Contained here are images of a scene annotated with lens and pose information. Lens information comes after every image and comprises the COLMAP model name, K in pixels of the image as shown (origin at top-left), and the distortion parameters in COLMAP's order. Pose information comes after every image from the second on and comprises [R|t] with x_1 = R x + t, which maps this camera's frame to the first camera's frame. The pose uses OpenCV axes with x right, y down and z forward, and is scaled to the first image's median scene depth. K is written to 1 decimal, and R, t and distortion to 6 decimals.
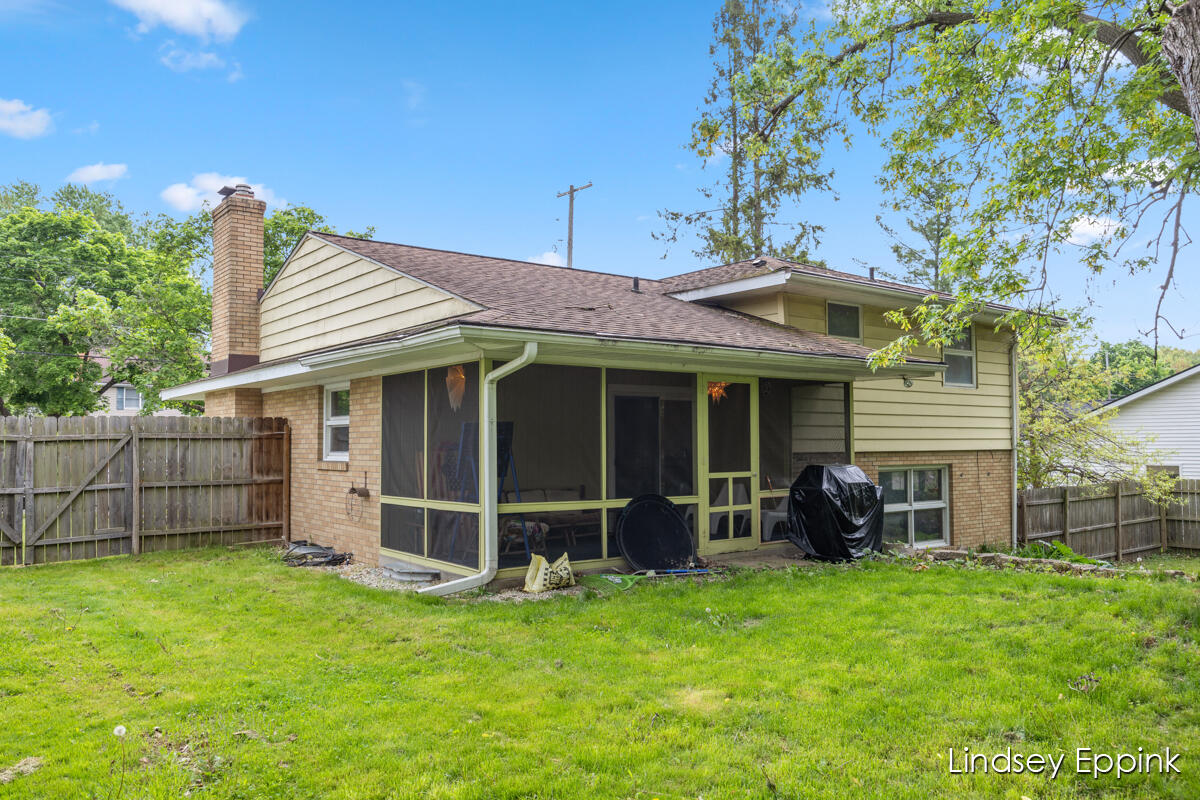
lens RADIAL K [[895.5, 0, 600.6], [0, 895.5, 402.7], [0, 0, 1]] dist [-0.000356, -0.000111]
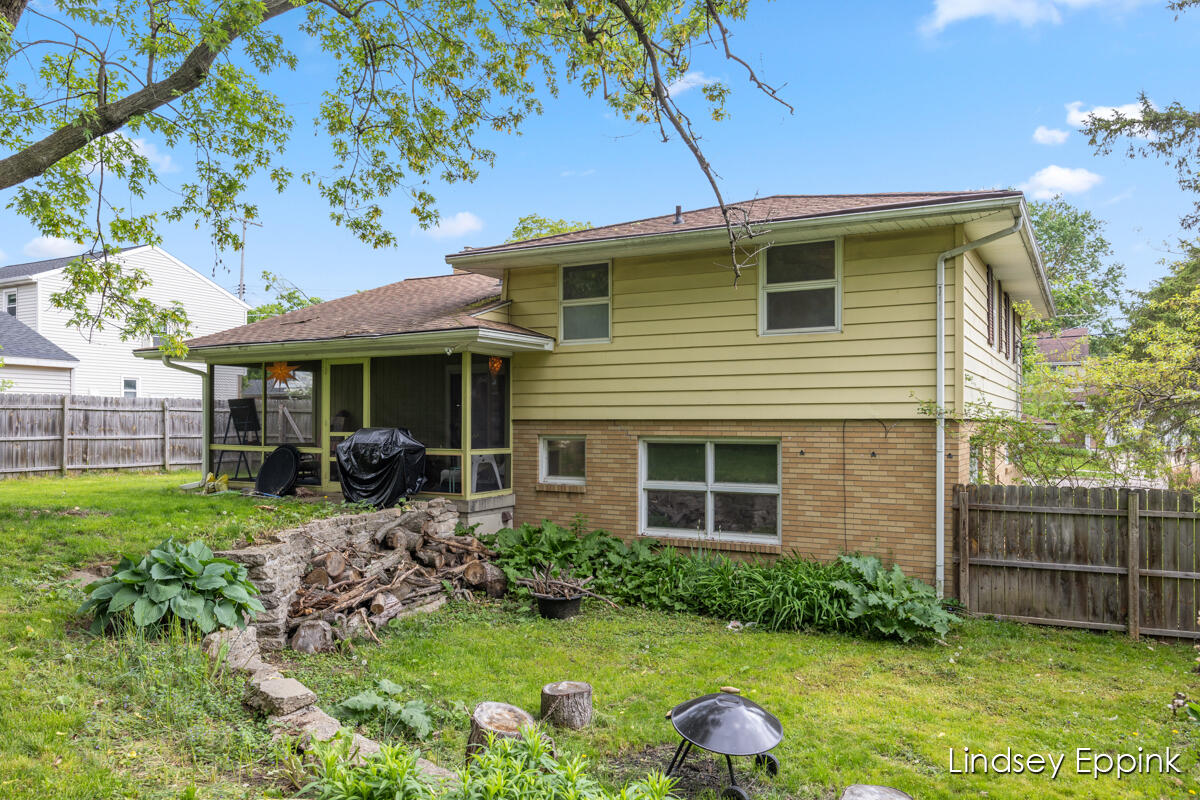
lens RADIAL K [[885.9, 0, 599.3], [0, 885.9, 404.6], [0, 0, 1]] dist [-0.000885, -0.000149]
pose [[0.391141, -0.012735, -0.920243, 1.127133], [0.038972, 0.999237, 0.002736, 0.036377], [0.919505, -0.036934, 0.391339, 0.629780]]
